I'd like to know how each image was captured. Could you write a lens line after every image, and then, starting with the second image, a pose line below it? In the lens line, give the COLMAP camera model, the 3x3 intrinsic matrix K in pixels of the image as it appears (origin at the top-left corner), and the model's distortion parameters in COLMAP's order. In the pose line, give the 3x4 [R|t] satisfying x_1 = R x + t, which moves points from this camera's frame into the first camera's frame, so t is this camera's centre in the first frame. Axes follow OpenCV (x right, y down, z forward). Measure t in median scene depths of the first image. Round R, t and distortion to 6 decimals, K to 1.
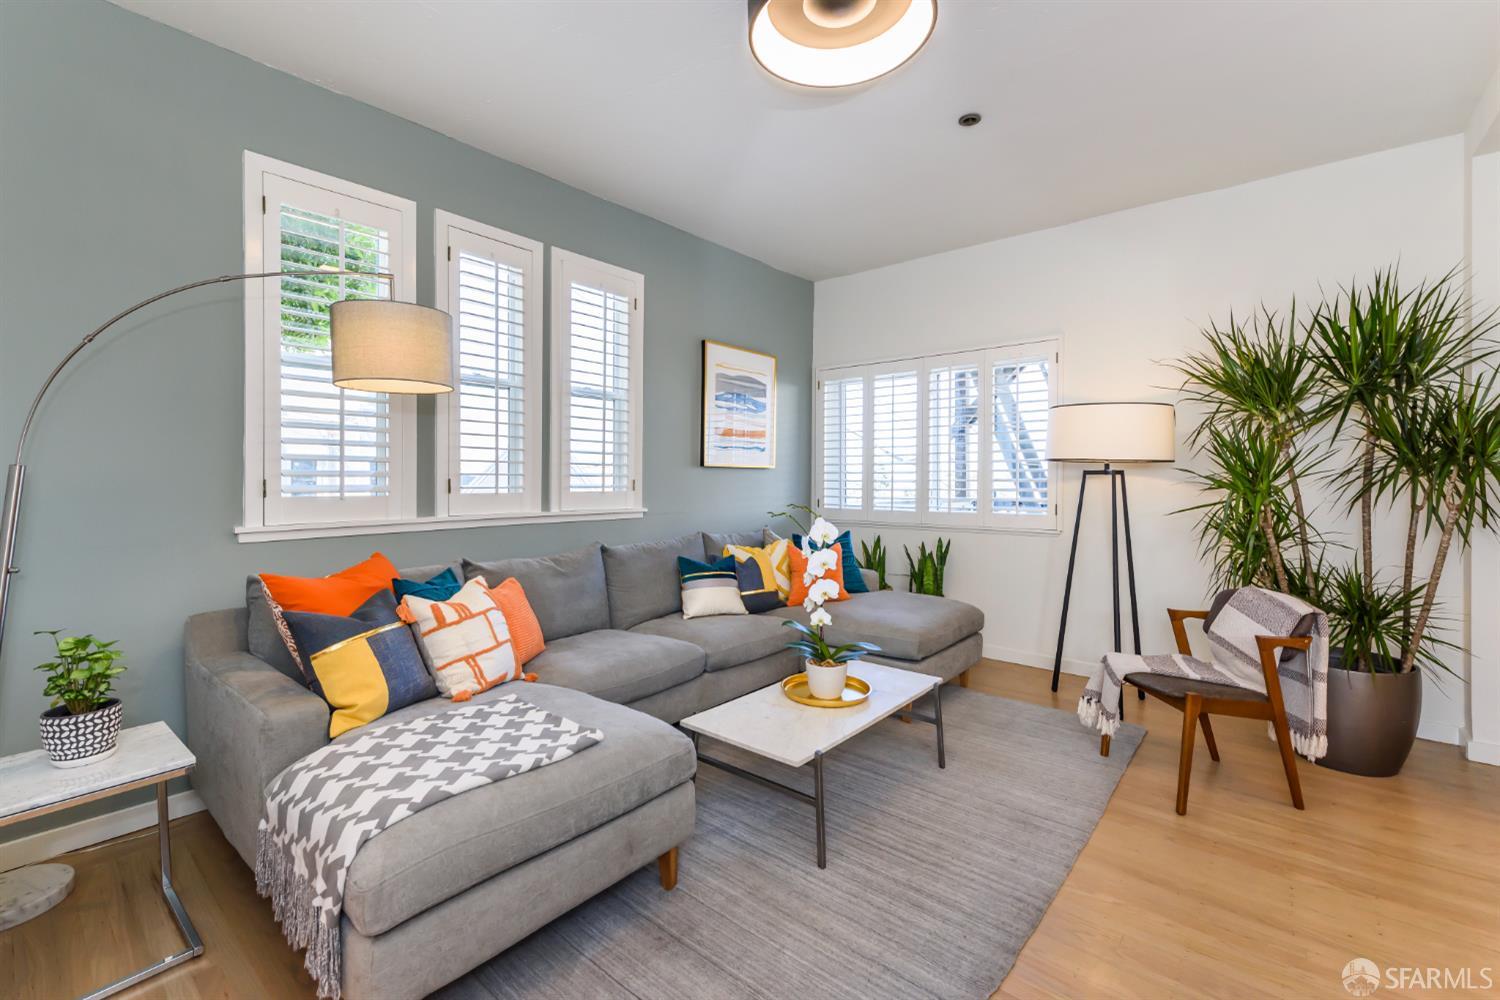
lens RADIAL K [[652.3, 0, 683.1], [0, 652.3, 492.8], [0, 0, 1]] dist [0.000423, -0.000184]
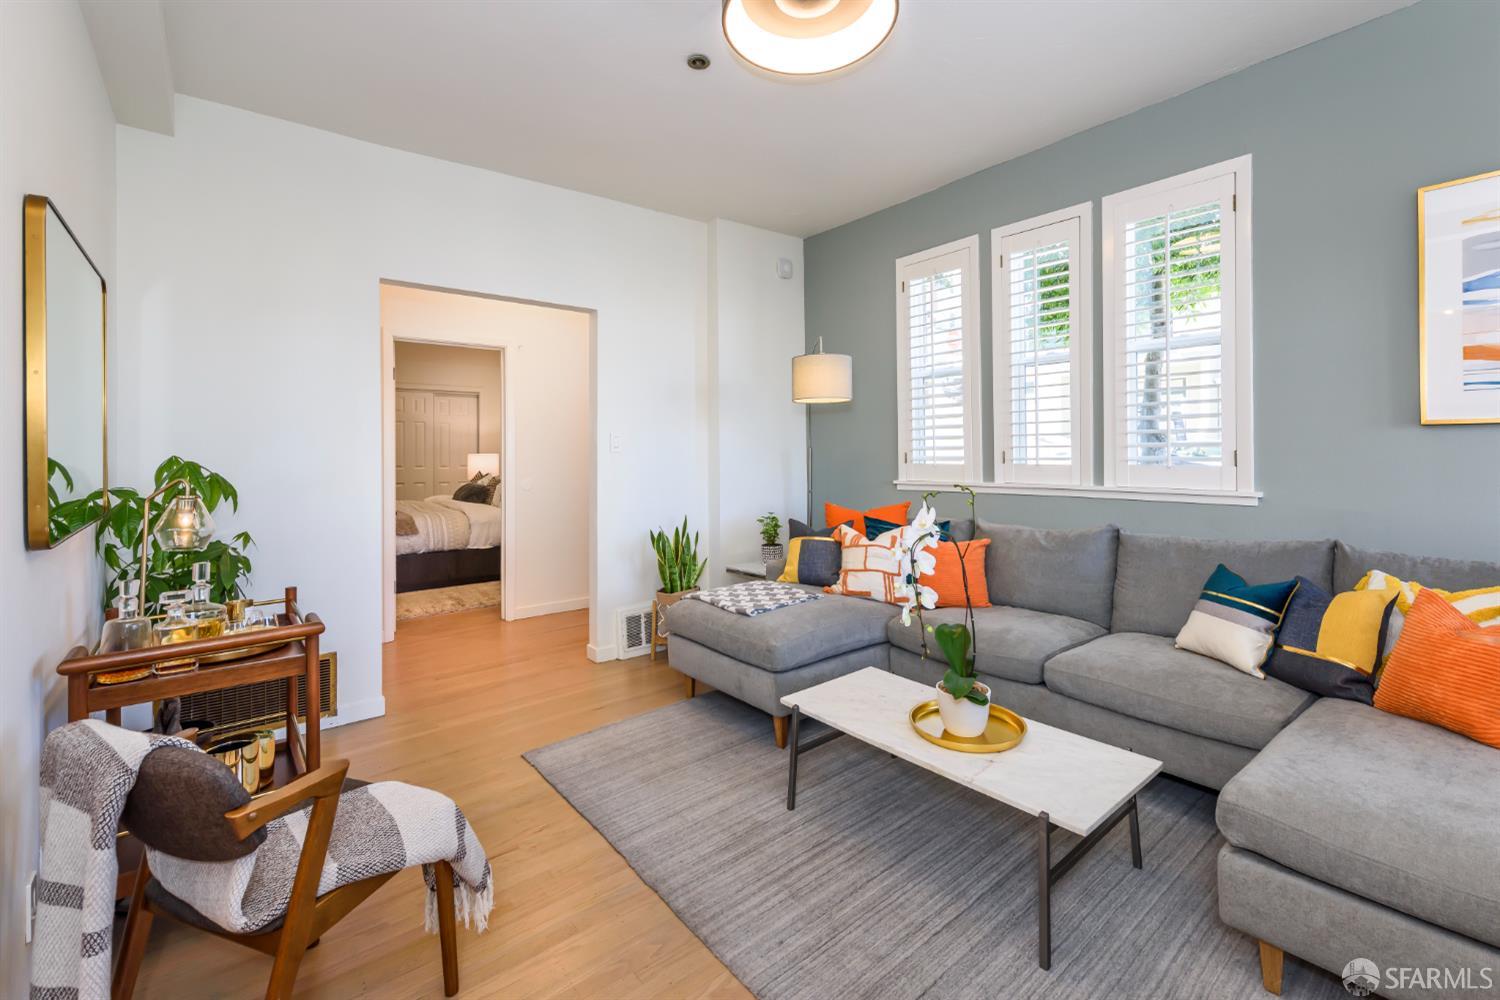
lens RADIAL K [[642.6, 0, 750.8], [0, 642.6, 448.2], [0, 0, 1]] dist [0.001645, 0.000355]
pose [[-0.143532, -0.004857, -0.989634, 0.858261], [-0.009196, 0.999951, -0.003573, -0.018563], [0.989603, 0.008588, -0.143570, 0.718705]]
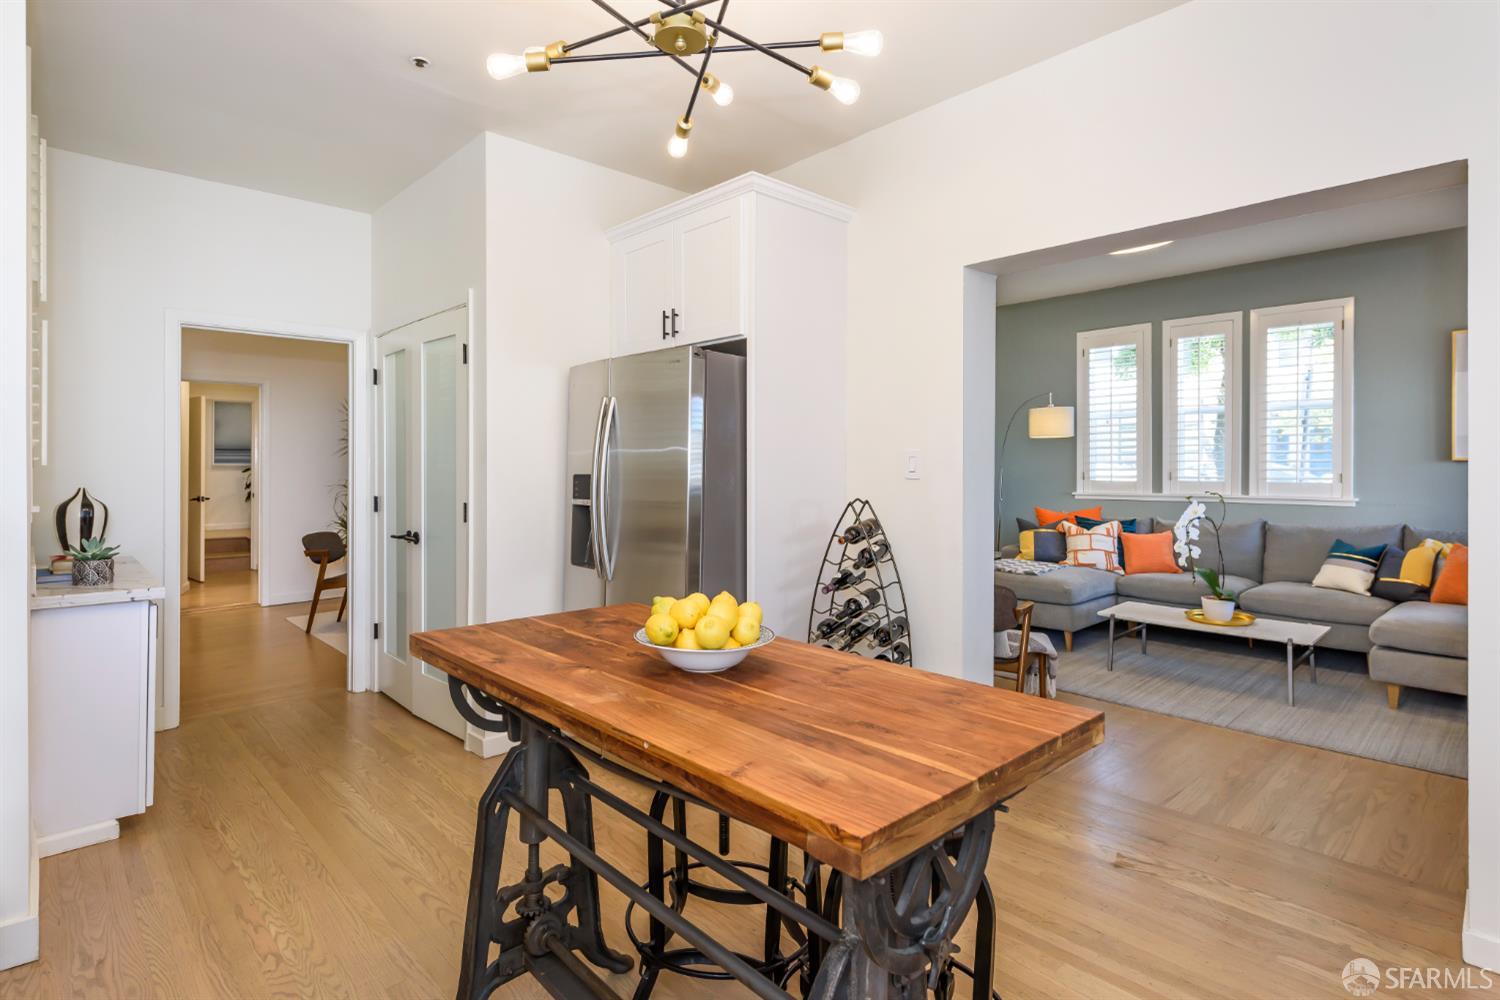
lens RADIAL K [[680.3, 0, 749.1], [0, 680.3, 466.6], [0, 0, 1]] dist [-0.001158, -0.000330]
pose [[-0.120237, -0.000019, -0.992745, 1.581352], [-0.018121, 0.999833, 0.002175, -0.019922], [0.992580, 0.018251, -0.120218, 0.104348]]
